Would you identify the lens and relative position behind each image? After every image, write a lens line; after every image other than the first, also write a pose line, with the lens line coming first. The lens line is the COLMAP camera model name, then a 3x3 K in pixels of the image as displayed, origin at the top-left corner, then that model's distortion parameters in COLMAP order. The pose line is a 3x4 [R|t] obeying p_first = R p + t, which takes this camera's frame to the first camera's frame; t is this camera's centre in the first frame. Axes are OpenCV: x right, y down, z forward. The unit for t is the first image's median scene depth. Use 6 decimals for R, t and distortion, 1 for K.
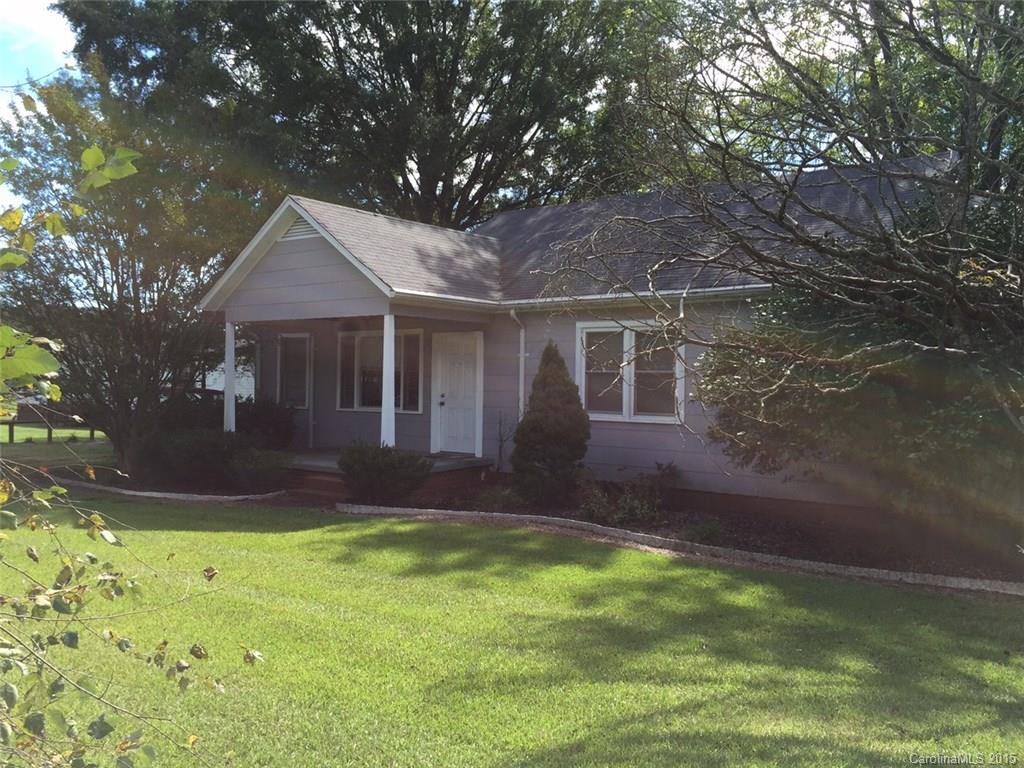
lens RADIAL K [[857.4, 0, 512.0], [0, 857.4, 384.0], [0, 0, 1]] dist [0.086543, -0.131878]
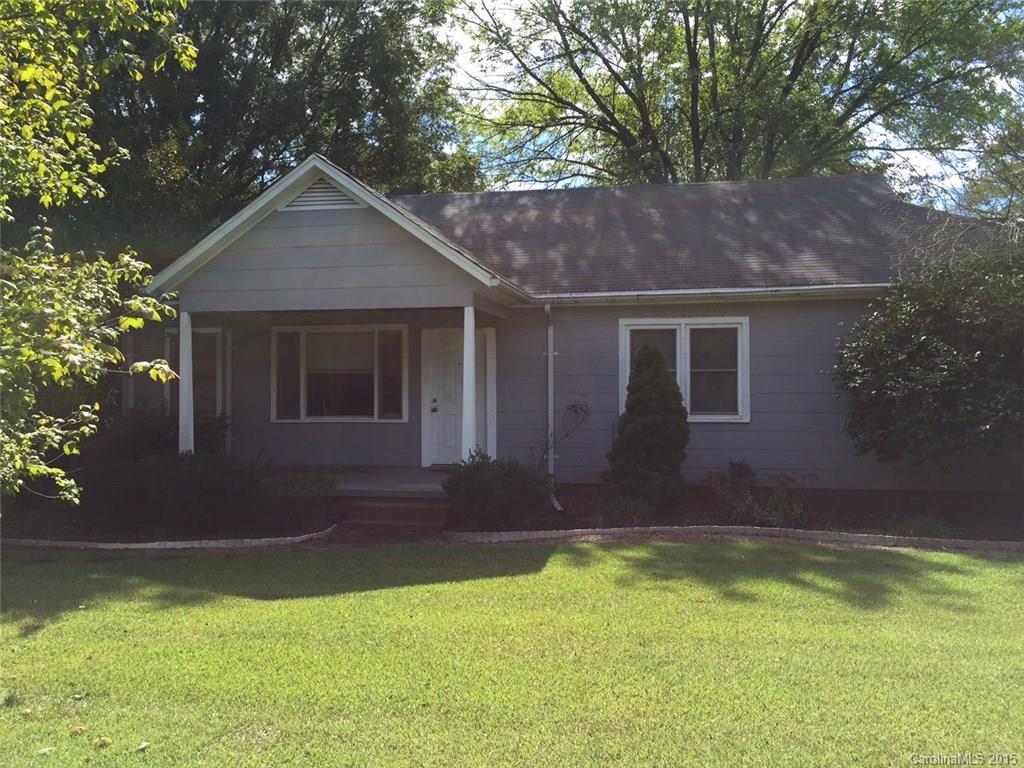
lens RADIAL K [[857.4, 0, 512.0], [0, 857.4, 384.0], [0, 0, 1]] dist [0.086543, -0.131878]
pose [[0.896794, -0.016074, 0.442156, -0.440675], [0.017108, 0.999852, 0.001650, -0.003892], [-0.442117, 0.006085, 0.896937, 0.200564]]
